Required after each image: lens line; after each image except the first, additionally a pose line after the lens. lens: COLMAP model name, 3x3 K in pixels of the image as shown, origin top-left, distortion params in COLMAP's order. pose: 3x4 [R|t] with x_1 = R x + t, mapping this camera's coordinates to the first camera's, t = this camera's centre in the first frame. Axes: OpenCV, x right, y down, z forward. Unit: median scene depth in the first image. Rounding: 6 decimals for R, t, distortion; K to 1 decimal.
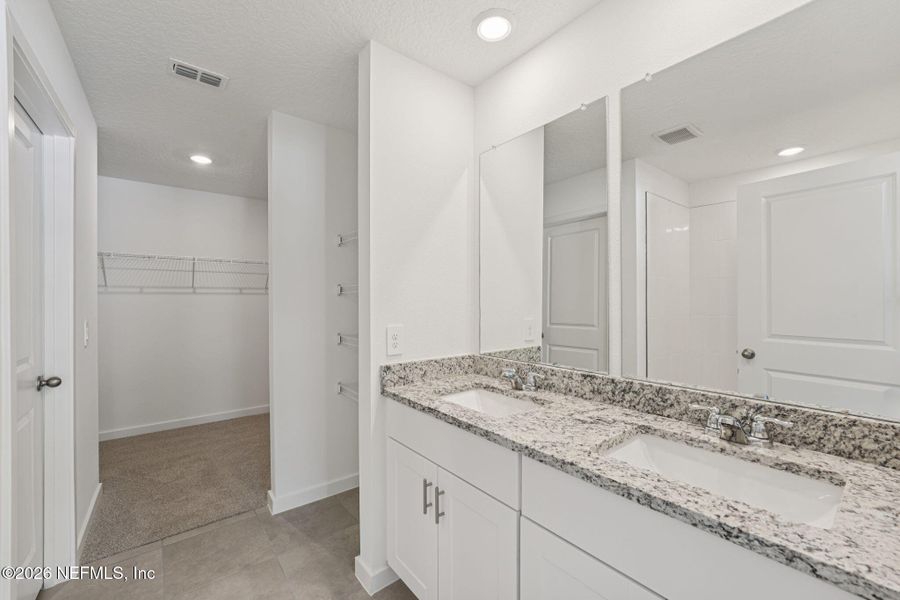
lens RADIAL K [[367.5, 0, 454.5], [0, 367.5, 301.0], [0, 0, 1]] dist [-0.001510, -0.000046]
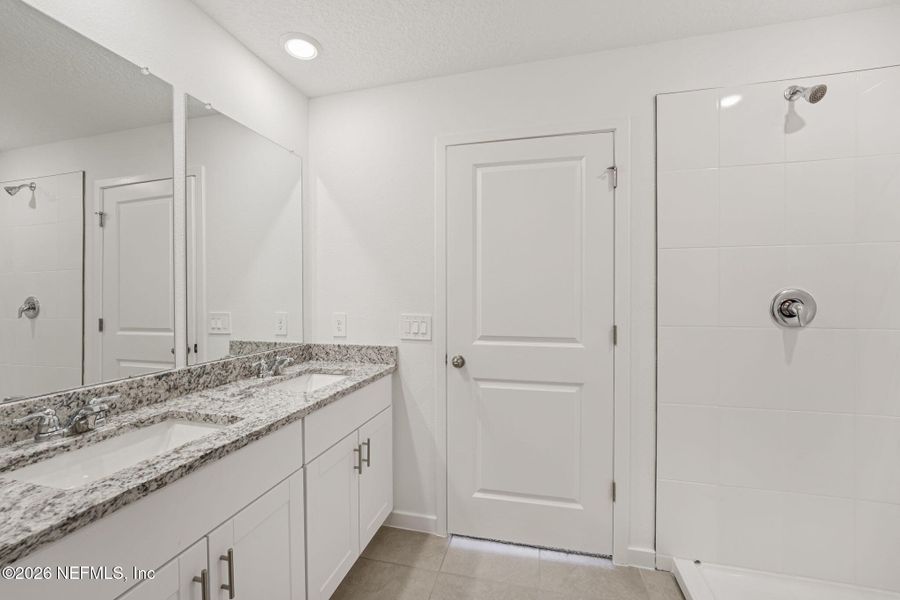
lens RADIAL K [[367.5, 0, 454.5], [0, 367.5, 301.0], [0, 0, 1]] dist [-0.001510, -0.000046]
pose [[-0.618862, -0.006637, 0.785472, -0.880383], [-0.000617, 0.999968, 0.007963, 0.009995], [-0.785500, 0.004444, -0.618846, 1.082023]]
